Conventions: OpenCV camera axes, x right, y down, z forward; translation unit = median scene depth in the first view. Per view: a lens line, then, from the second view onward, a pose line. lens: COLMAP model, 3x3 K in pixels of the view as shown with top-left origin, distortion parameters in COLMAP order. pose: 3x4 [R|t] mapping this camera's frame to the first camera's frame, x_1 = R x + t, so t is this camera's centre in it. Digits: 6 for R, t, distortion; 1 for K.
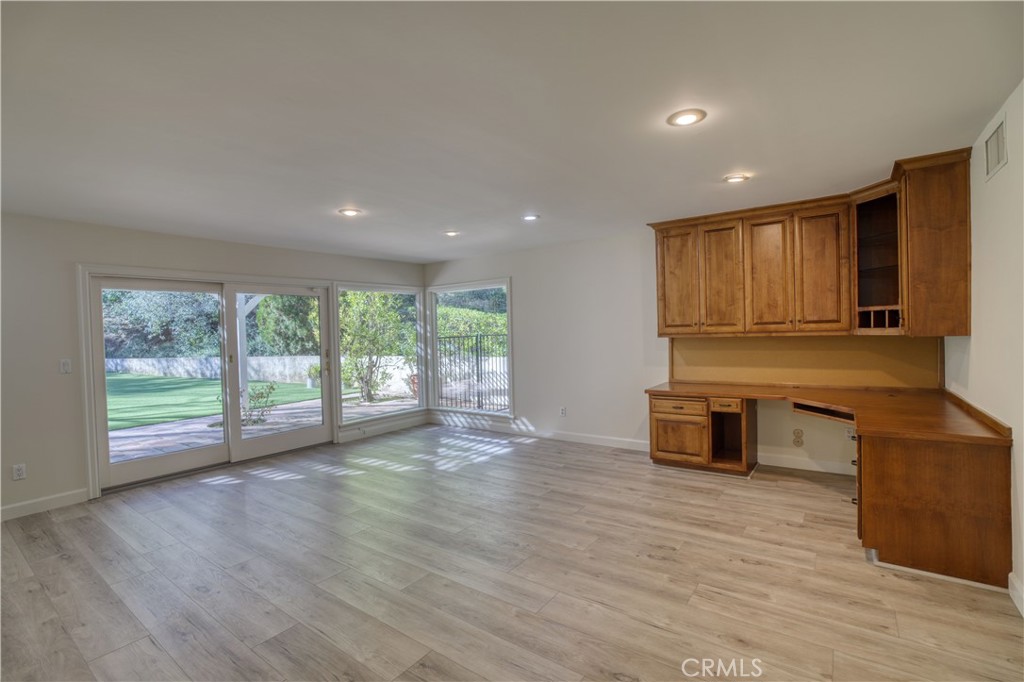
lens RADIAL K [[468.7, 0, 518.6], [0, 468.7, 338.8], [0, 0, 1]] dist [-0.041131, 0.008702]
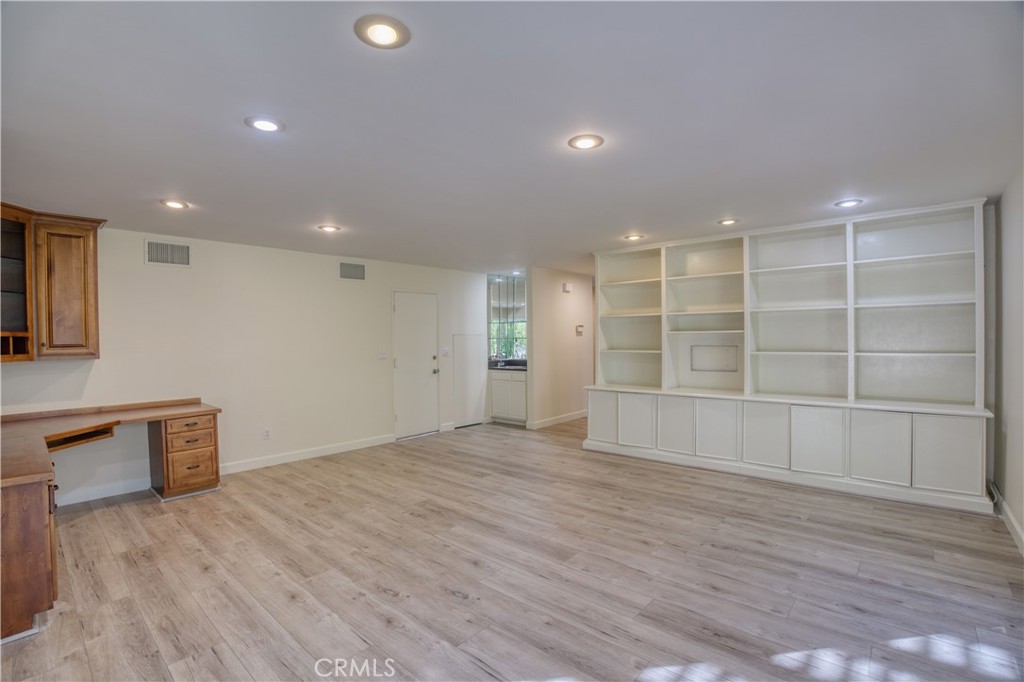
lens RADIAL K [[468.7, 0, 510.1], [0, 468.7, 343.9], [0, 0, 1]] dist [-0.041131, 0.008702]
pose [[-0.992256, 0.043467, 0.116357, -0.367002], [0.046748, 0.998578, 0.025615, -0.022723], [-0.115078, 0.030857, -0.992877, 1.876795]]
